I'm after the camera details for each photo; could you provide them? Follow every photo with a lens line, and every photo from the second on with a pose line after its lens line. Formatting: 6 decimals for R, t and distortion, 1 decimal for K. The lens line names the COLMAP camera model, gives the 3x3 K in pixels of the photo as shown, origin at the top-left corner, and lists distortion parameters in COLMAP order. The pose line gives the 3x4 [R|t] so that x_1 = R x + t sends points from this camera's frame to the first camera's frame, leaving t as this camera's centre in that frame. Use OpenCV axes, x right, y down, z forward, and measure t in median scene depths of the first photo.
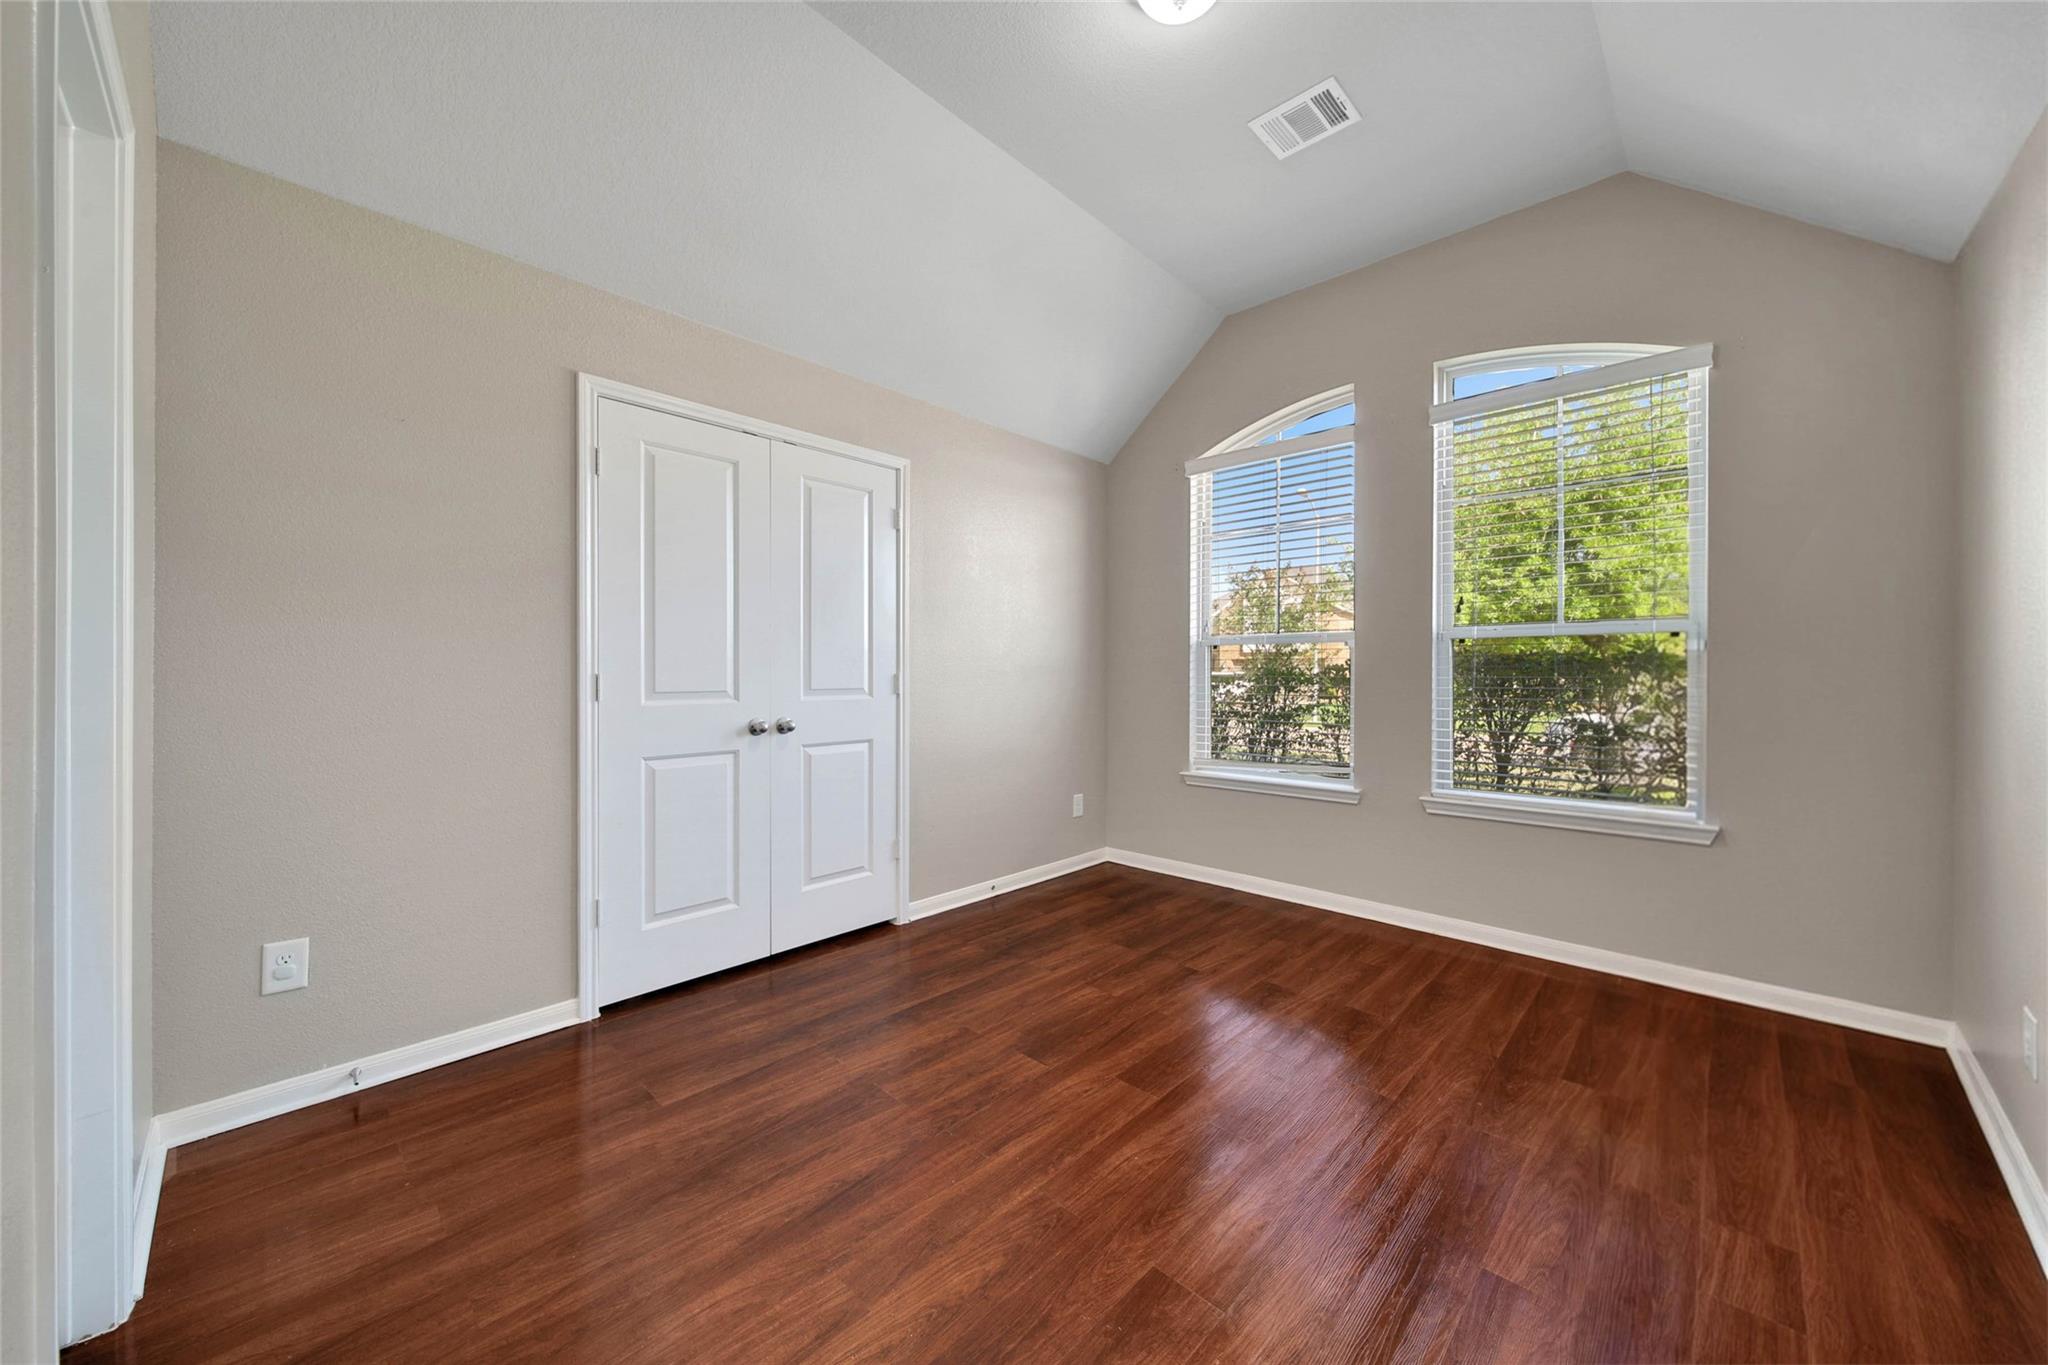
lens RADIAL K [[726.6, 0, 1020.0], [0, 726.6, 670.4], [0, 0, 1]] dist [0.001148, -0.000088]
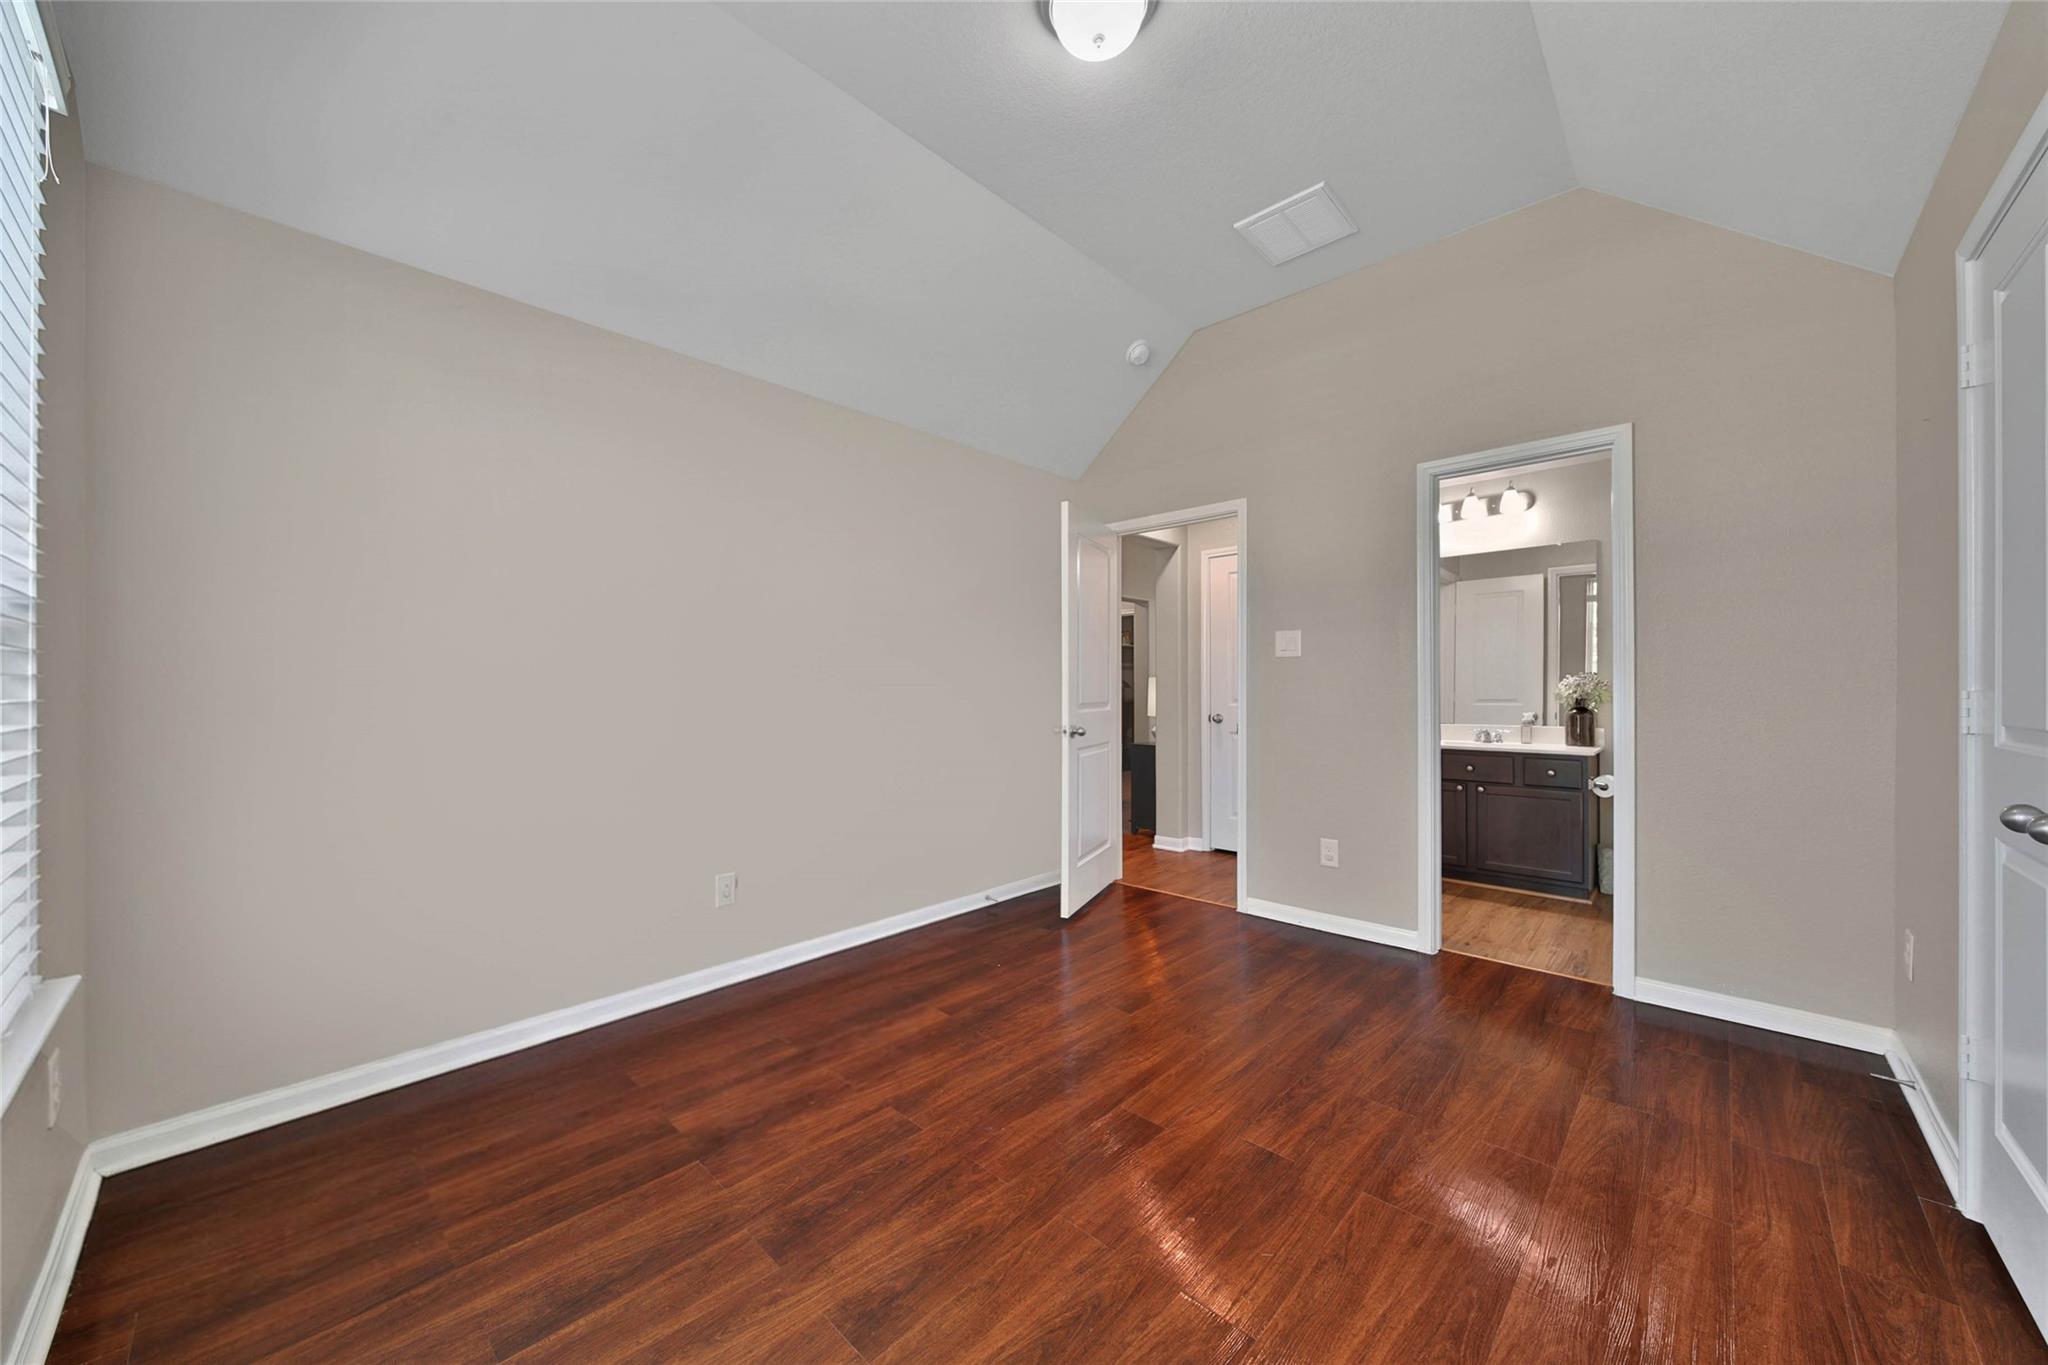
lens RADIAL K [[726.6, 0, 1020.0], [0, 726.6, 670.4], [0, 0, 1]] dist [0.001148, -0.000088]
pose [[-0.999999, -0.001100, -0.000243, 0.312451], [-0.001093, 0.999589, -0.028630, 0.005500], [0.000275, -0.028630, -0.999590, 1.918616]]
